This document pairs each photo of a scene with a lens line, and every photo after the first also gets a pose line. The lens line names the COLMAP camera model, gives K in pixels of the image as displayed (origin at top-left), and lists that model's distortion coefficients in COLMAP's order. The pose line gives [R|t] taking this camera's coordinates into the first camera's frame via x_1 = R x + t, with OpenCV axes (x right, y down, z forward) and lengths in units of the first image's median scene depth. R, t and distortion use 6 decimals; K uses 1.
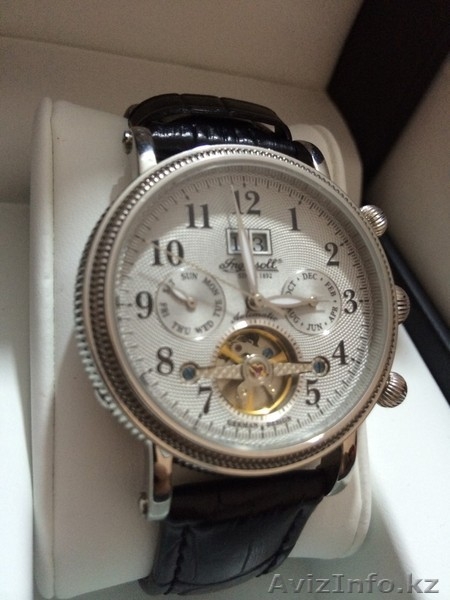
lens RADIAL K [[512.9, 0, 225.0], [0, 512.9, 300.0], [0, 0, 1]] dist [-0.000886, -0.001765]
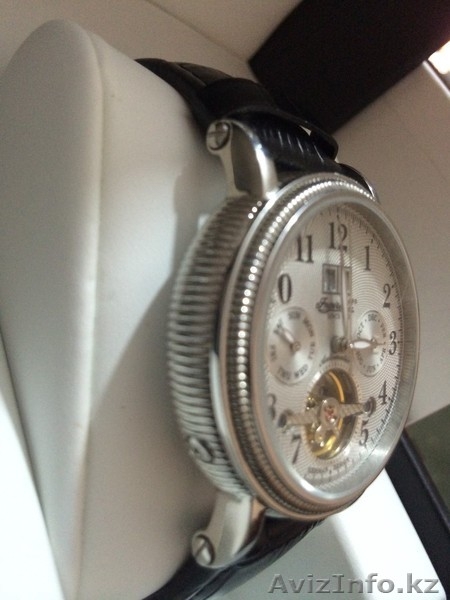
lens RADIAL K [[512.9, 0, 225.0], [0, 512.9, 300.0], [0, 0, 1]] dist [-0.000886, -0.001765]
pose [[0.907673, 0.109412, 0.405165, -0.530439], [-0.158808, 0.983174, 0.090272, -0.130603], [-0.388471, -0.146281, 0.909776, 0.210041]]
